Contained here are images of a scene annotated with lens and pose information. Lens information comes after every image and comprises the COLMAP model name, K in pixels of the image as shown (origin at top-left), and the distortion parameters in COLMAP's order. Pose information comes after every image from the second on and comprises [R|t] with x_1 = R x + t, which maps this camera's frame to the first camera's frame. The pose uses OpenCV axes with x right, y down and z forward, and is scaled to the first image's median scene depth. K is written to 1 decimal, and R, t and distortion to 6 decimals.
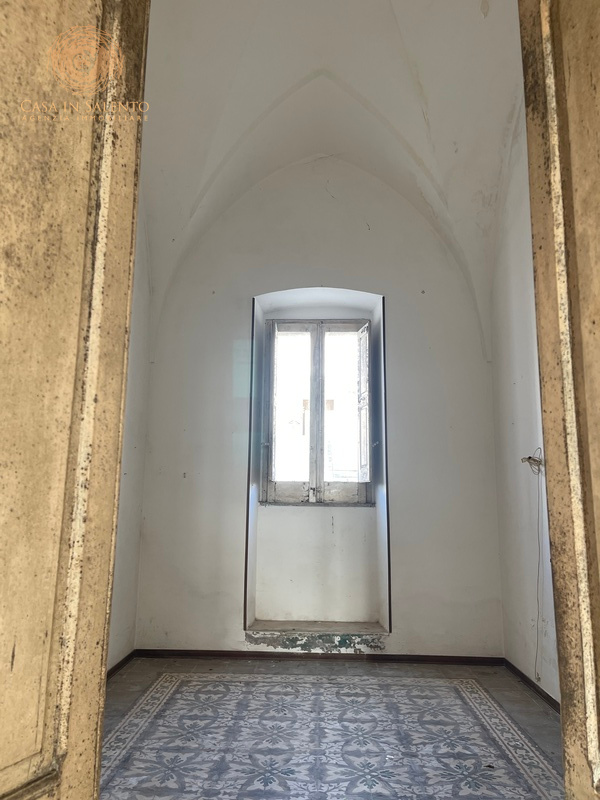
lens RADIAL K [[597.3, 0, 298.7], [0, 597.3, 400.4], [0, 0, 1]] dist [0.069554, -0.082858]
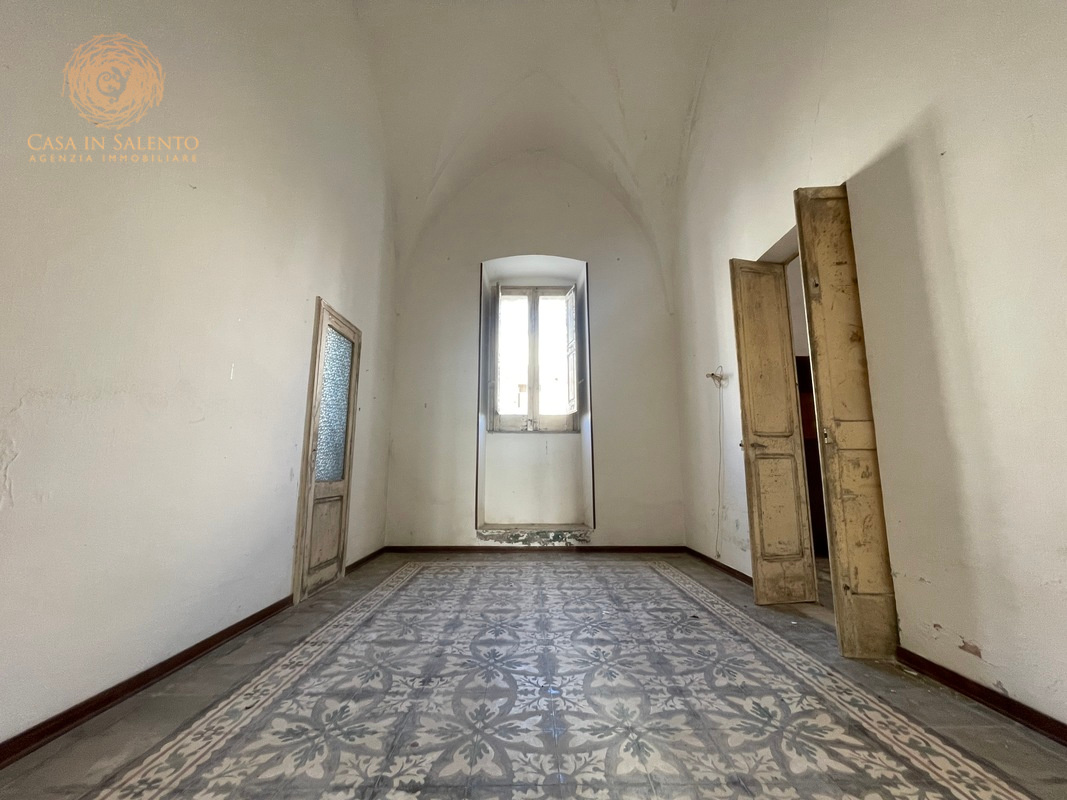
lens RADIAL K [[428.1, 0, 532.8], [0, 428.1, 400.1], [0, 0, 1]] dist [-0.003965, -0.000054]
pose [[0.999021, -0.004553, 0.044012, -0.019610], [0.004414, 0.999985, 0.003268, 0.190292], [-0.044027, -0.003071, 0.999026, 0.210972]]
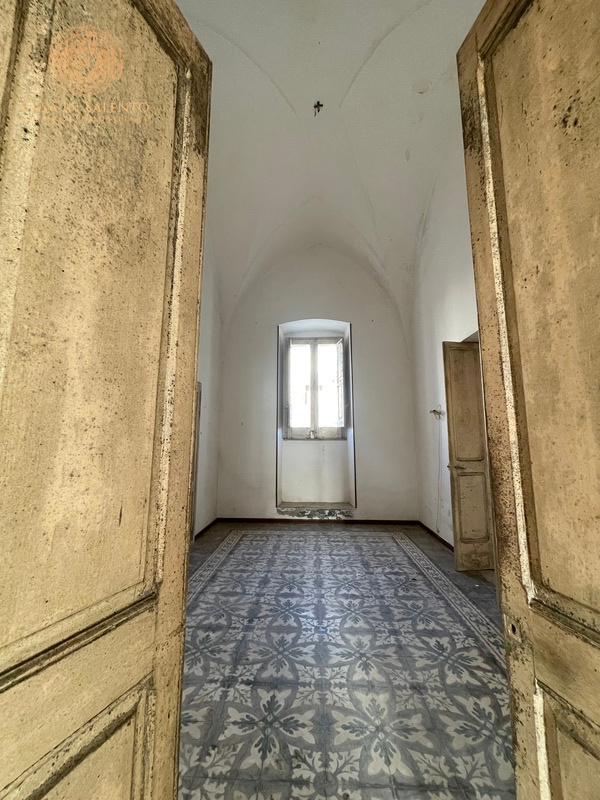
lens RADIAL K [[321.0, 0, 297.7], [0, 321.0, 397.1], [0, 0, 1]] dist [-0.003965, -0.000054]
pose [[0.999787, -0.013851, -0.015316, -0.008700], [0.014308, 0.999443, 0.030149, 0.027437], [0.014890, -0.030362, 0.999428, 0.056278]]
